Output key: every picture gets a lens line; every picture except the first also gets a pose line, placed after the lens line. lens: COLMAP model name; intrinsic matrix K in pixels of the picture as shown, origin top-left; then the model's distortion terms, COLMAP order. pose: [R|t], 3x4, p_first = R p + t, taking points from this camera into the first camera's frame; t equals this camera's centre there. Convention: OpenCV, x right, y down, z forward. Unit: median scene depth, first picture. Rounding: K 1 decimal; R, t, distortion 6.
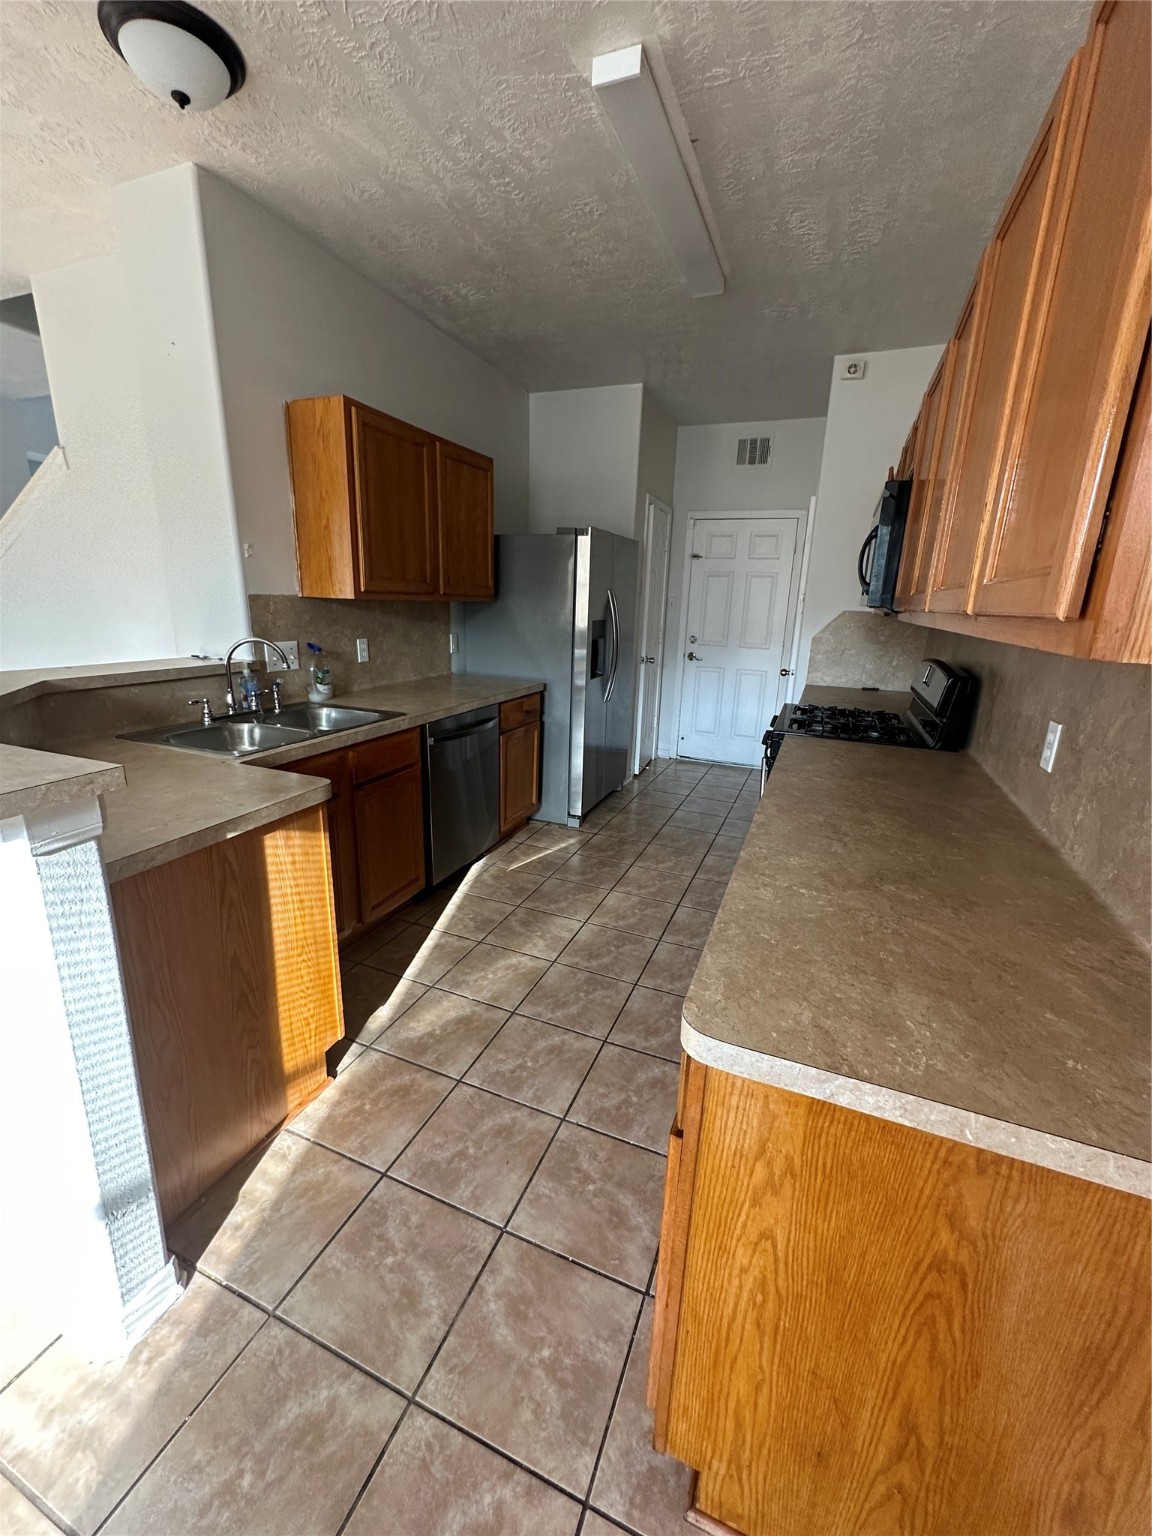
lens RADIAL K [[613.4, 0, 577.1], [0, 613.4, 776.0], [0, 0, 1]] dist [-0.006219, 0.000480]
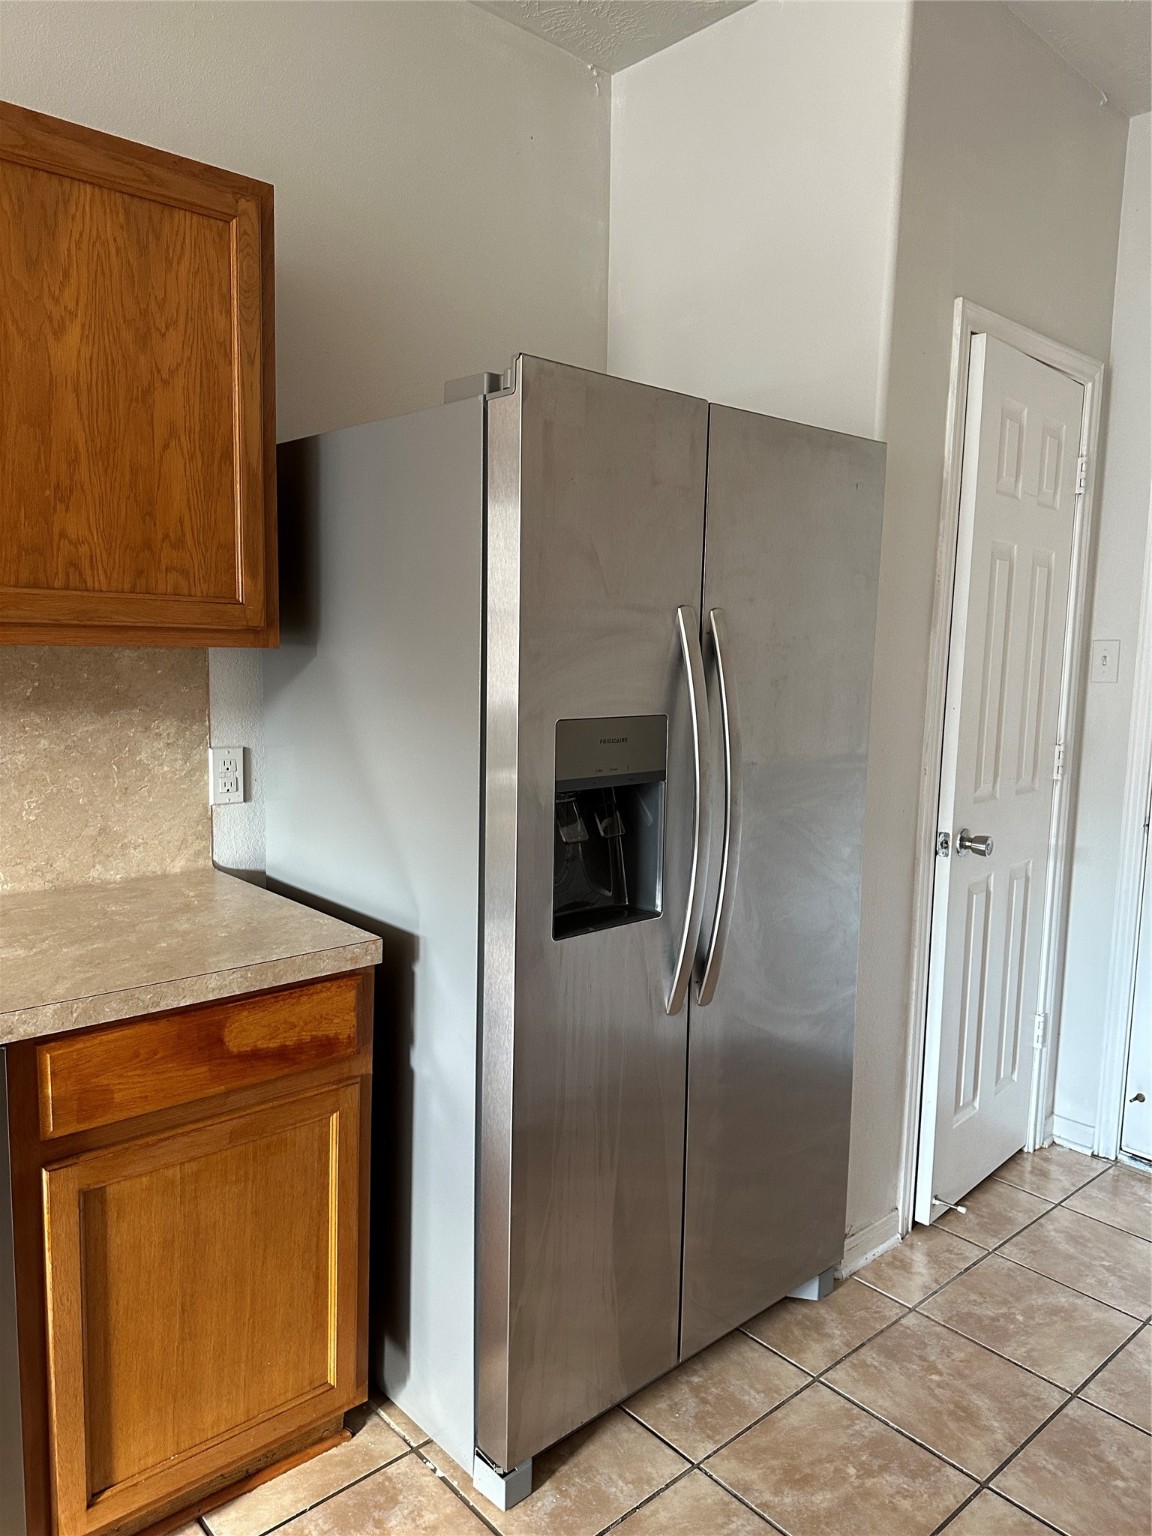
lens RADIAL K [[1085.3, 0, 618.5], [0, 1085.3, 758.8], [0, 0, 1]] dist [0.033942, -0.029697]
pose [[0.909625, 0.042076, -0.413293, 0.286936], [-0.116714, 0.980672, -0.157039, -0.203636], [0.398697, 0.191084, 0.896955, 0.733711]]
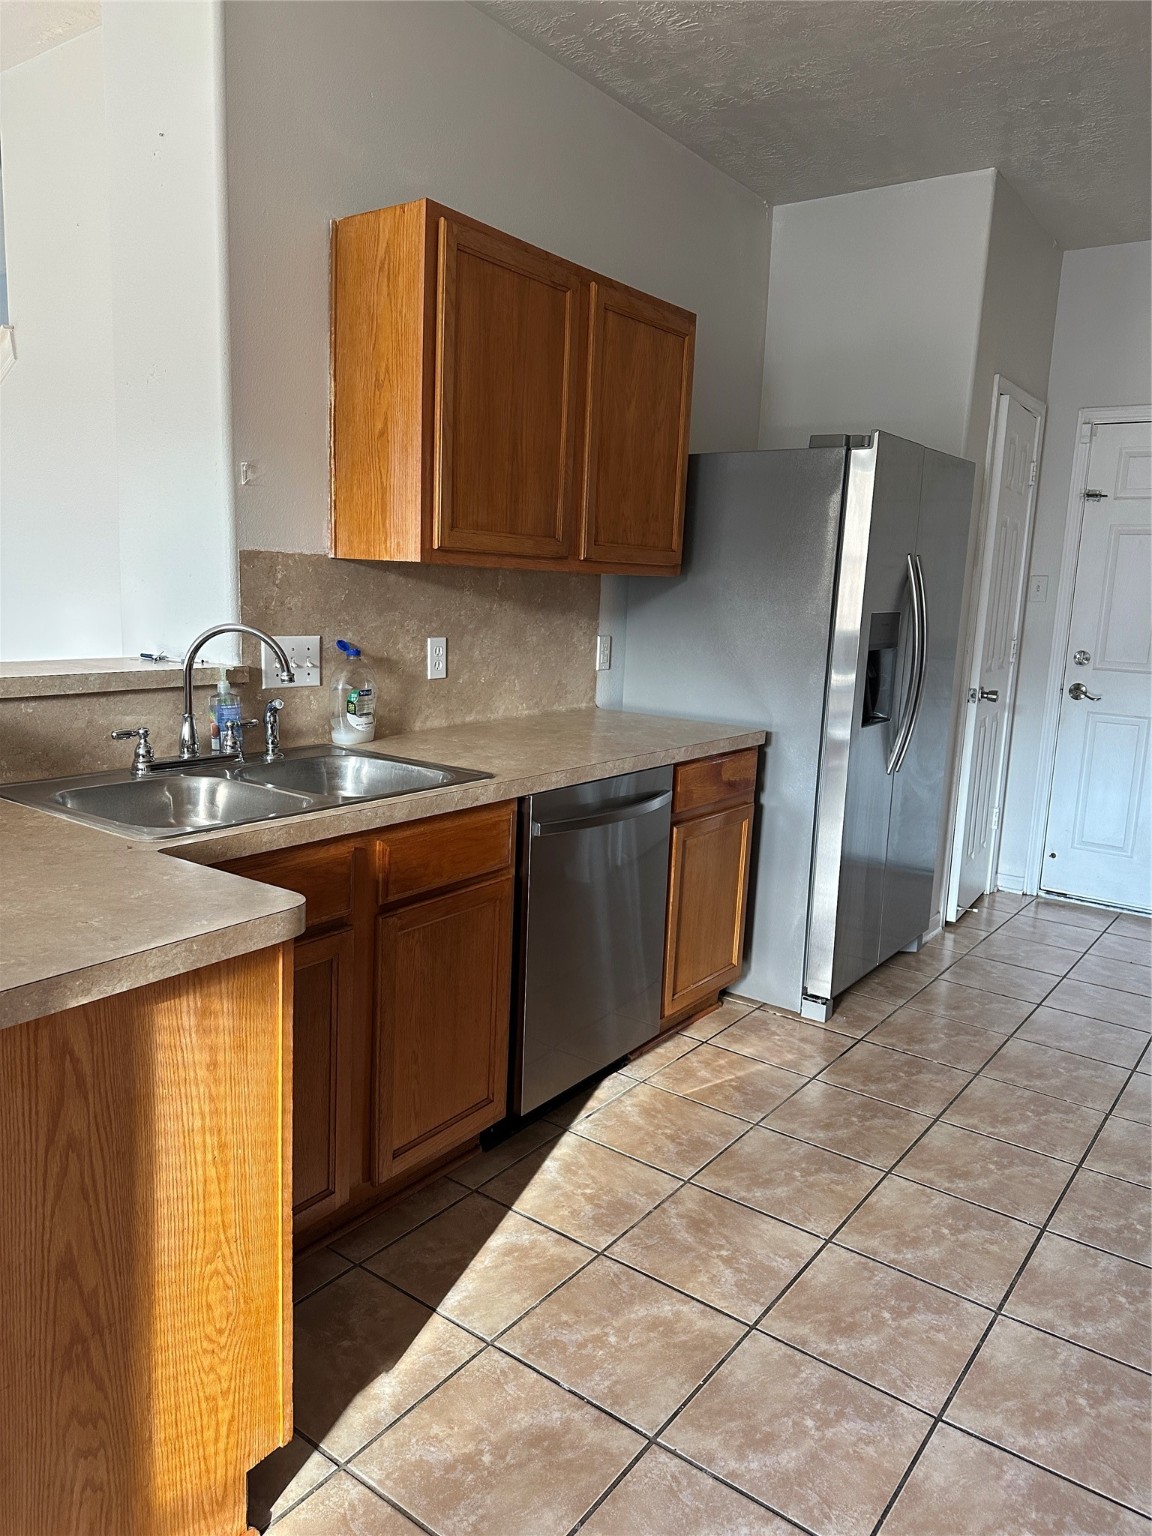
lens RADIAL K [[1085.3, 0, 563.7], [0, 1085.3, 765.9], [0, 0, 1]] dist [0.033942, -0.029697]
pose [[0.968921, 0.048915, -0.242486, 0.003059], [-0.077731, 0.990806, -0.110727, -0.010550], [0.234841, 0.126135, 0.963815, 0.111424]]
